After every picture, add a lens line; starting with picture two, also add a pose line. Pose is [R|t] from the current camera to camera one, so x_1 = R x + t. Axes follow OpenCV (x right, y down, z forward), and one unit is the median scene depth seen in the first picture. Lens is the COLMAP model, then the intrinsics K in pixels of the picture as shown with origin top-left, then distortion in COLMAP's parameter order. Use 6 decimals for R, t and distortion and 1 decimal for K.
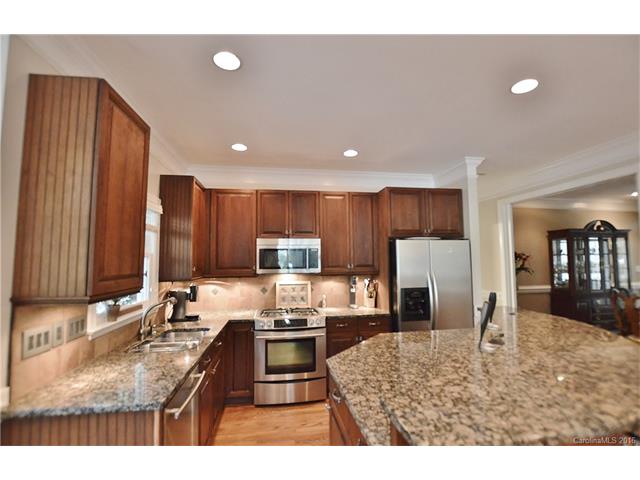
lens RADIAL K [[288.6, 0, 324.6], [0, 288.6, 238.6], [0, 0, 1]] dist [-0.028046, 0.000616]
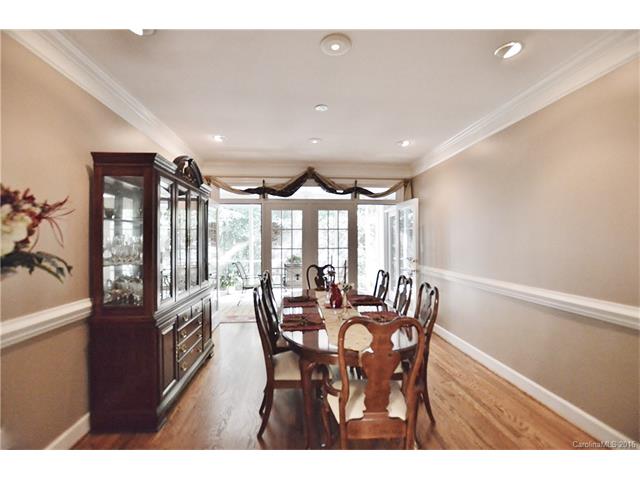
lens RADIAL K [[288.6, 0, 324.6], [0, 288.6, 238.6], [0, 0, 1]] dist [-0.028046, 0.000616]
pose [[0.067548, 0.018706, 0.997541, 0.868267], [-0.067710, 0.997605, -0.014122, 0.134757], [-0.995416, -0.066589, 0.068653, 1.316811]]
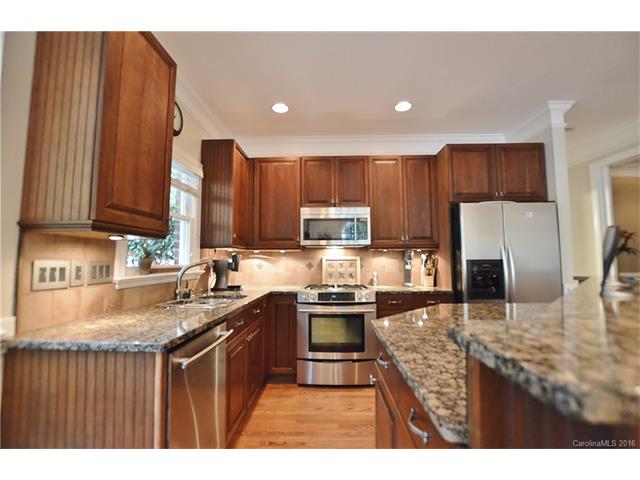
lens RADIAL K [[288.6, 0, 324.6], [0, 288.6, 238.6], [0, 0, 1]] dist [-0.028046, 0.000616]
pose [[0.982199, -0.008947, -0.187631, 0.017234], [0.010203, 0.999932, 0.005728, 0.107750], [0.187567, -0.007541, 0.982223, 0.109938]]
